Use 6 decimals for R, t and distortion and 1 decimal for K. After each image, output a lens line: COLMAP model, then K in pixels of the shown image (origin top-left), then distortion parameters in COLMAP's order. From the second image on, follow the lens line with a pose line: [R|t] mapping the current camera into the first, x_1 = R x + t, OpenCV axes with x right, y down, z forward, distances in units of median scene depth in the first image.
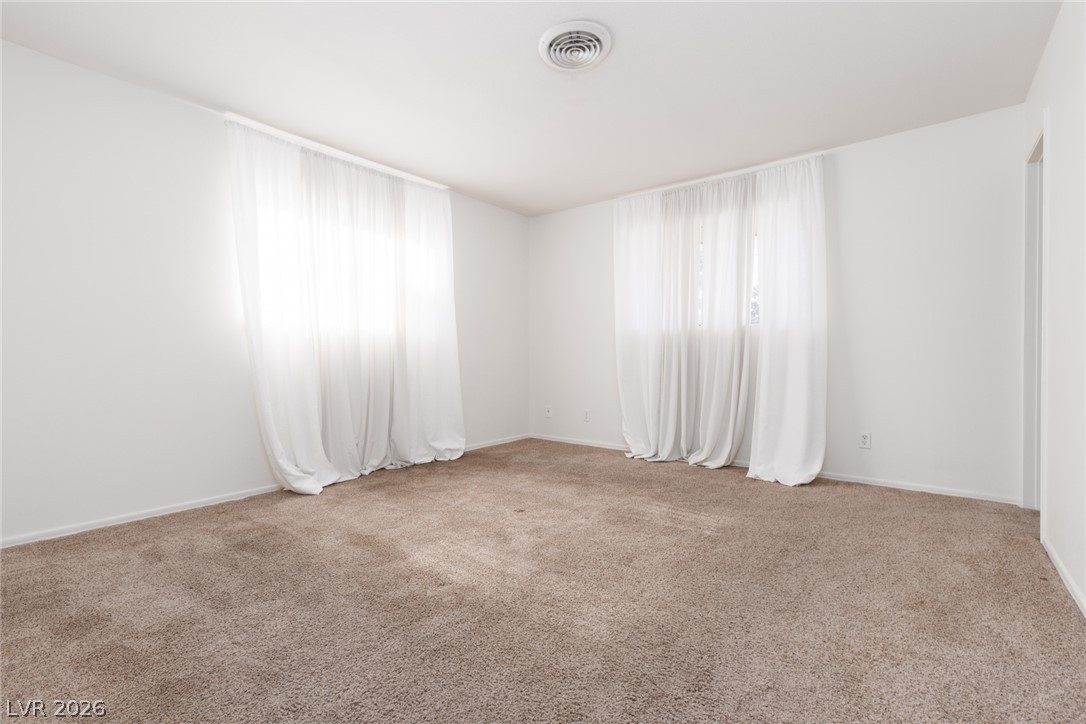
lens RADIAL K [[484.6, 0, 547.9], [0, 484.6, 358.8], [0, 0, 1]] dist [0.004634, -0.000073]
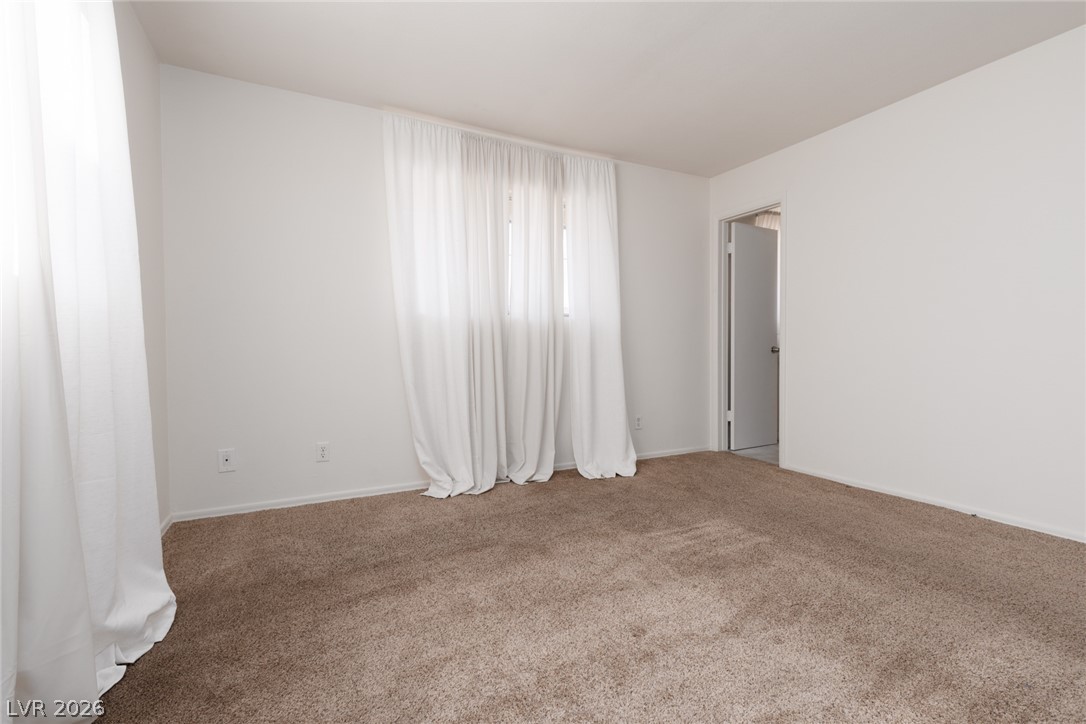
lens RADIAL K [[484.6, 0, 547.9], [0, 484.6, 358.8], [0, 0, 1]] dist [0.004634, -0.000073]
pose [[0.419983, -0.020891, 0.907291, -0.423567], [0.011944, 0.999776, 0.017492, -0.006440], [-0.907453, 0.003490, 0.420139, 0.609015]]
